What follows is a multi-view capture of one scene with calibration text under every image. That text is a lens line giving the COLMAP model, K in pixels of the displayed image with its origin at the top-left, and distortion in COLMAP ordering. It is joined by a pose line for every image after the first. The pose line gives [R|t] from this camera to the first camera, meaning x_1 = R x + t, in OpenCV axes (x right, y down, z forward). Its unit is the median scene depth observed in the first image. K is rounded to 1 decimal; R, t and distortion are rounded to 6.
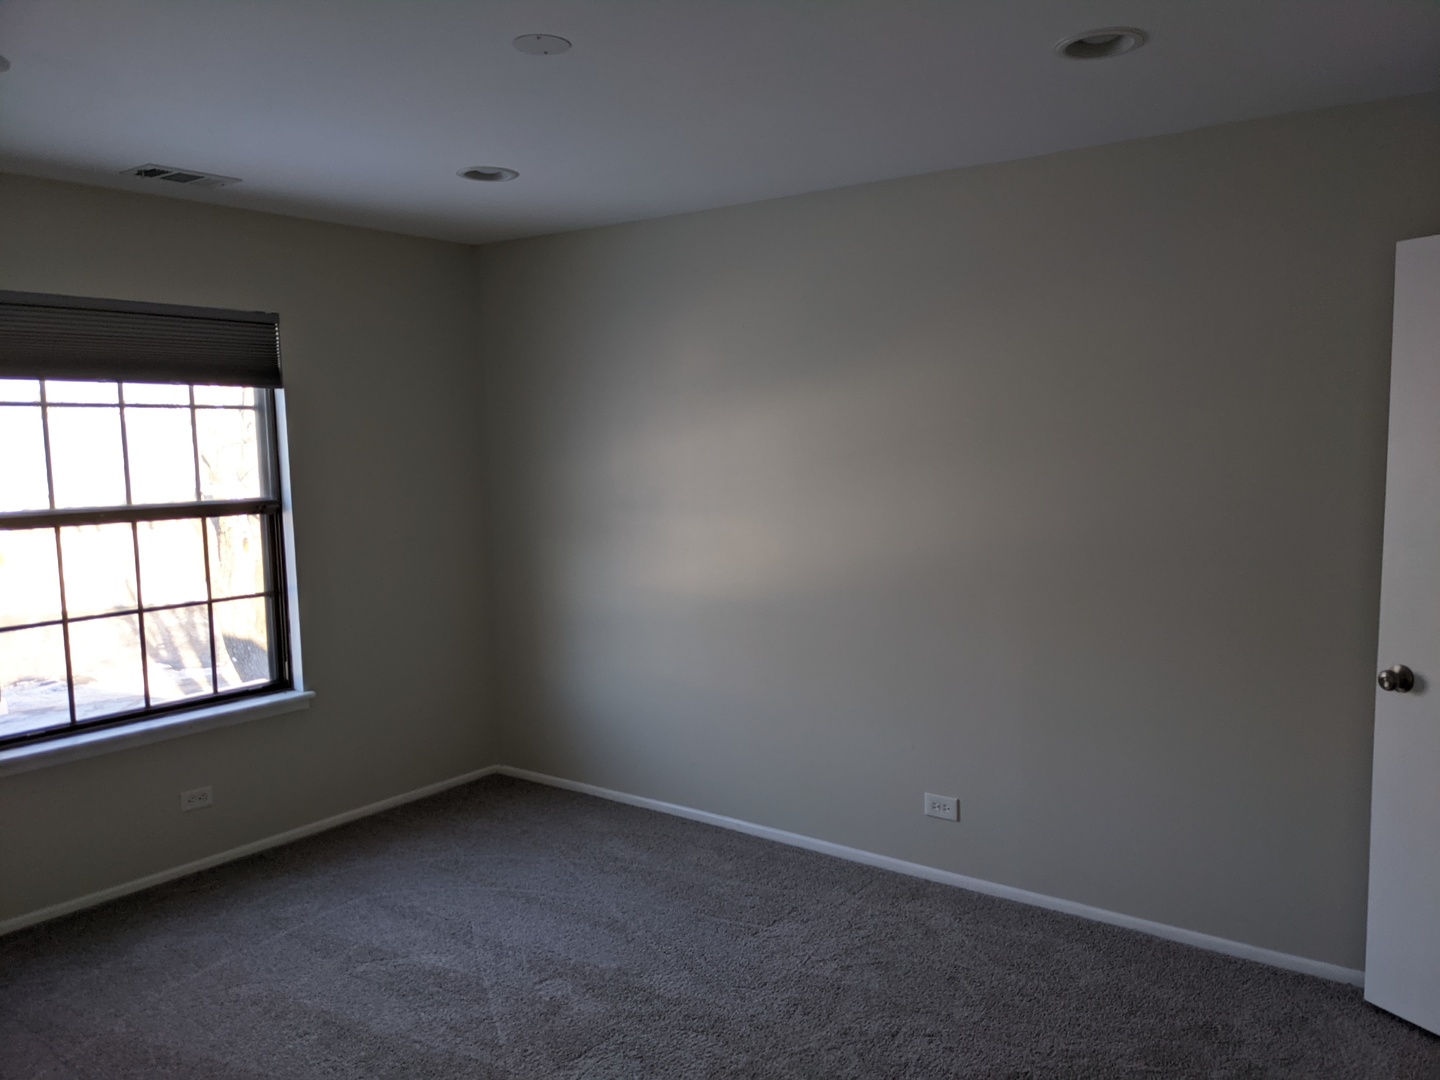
lens RADIAL K [[1121.0, 0, 715.6], [0, 1121.0, 548.3], [0, 0, 1]] dist [0.062137, -0.107454]
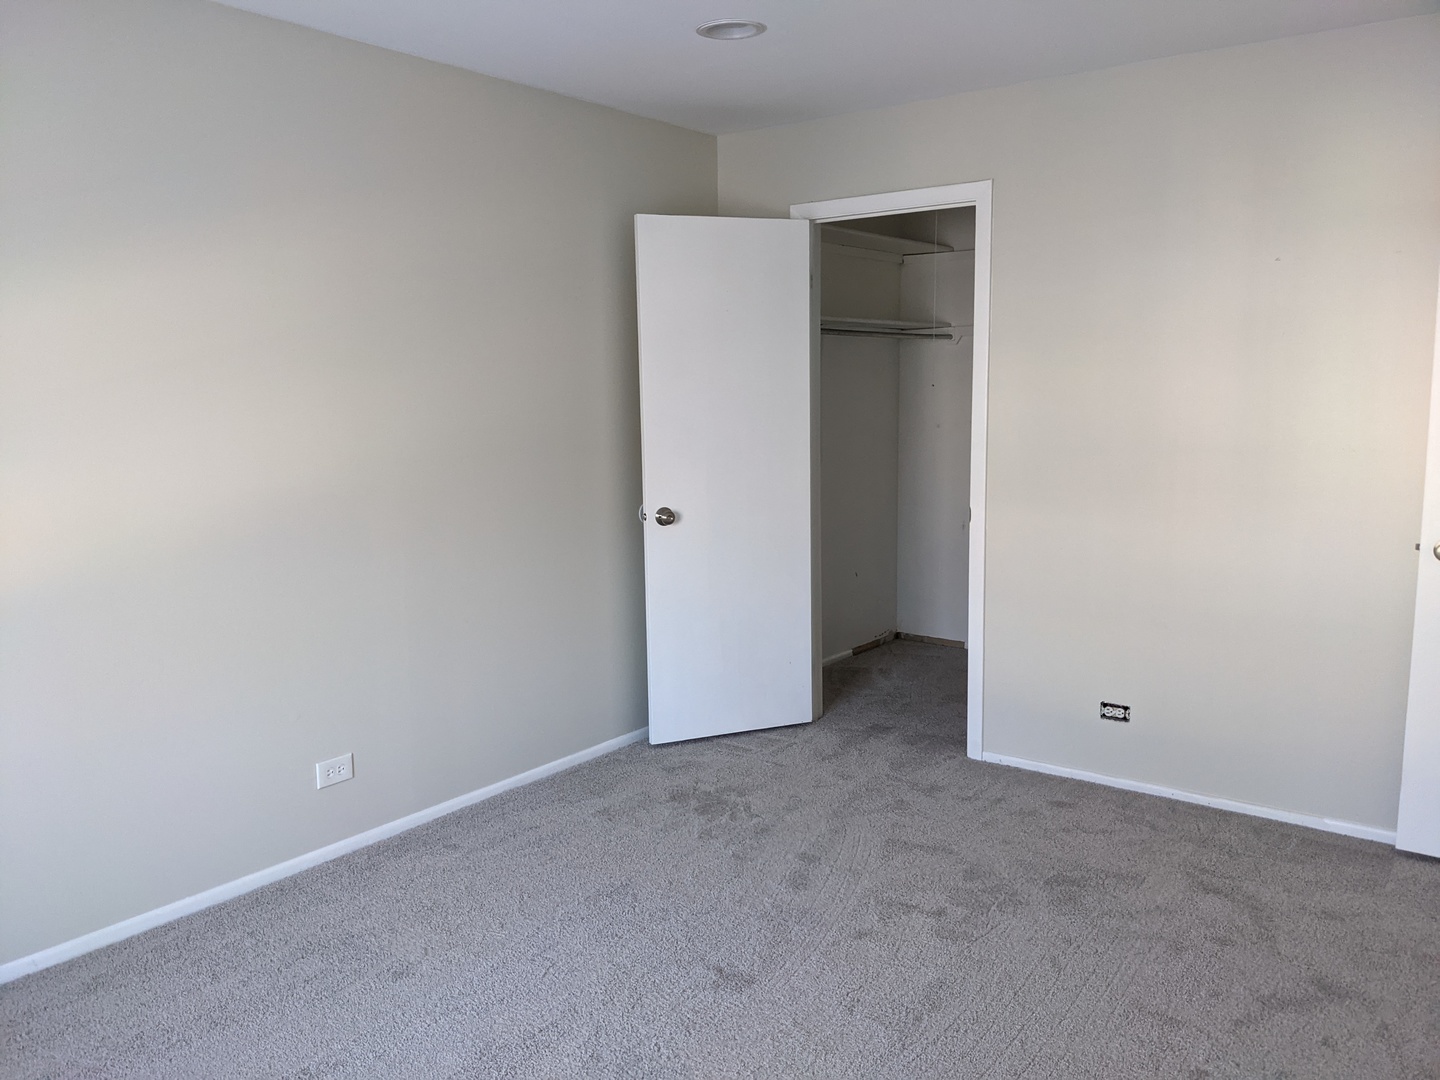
lens RADIAL K [[1121.0, 0, 715.6], [0, 1121.0, 548.3], [0, 0, 1]] dist [0.062137, -0.107454]
pose [[0.025337, -0.130995, 0.991059, -0.714192], [0.119926, 0.984616, 0.127077, -0.018195], [-0.992459, 0.115634, 0.040657, 0.728420]]
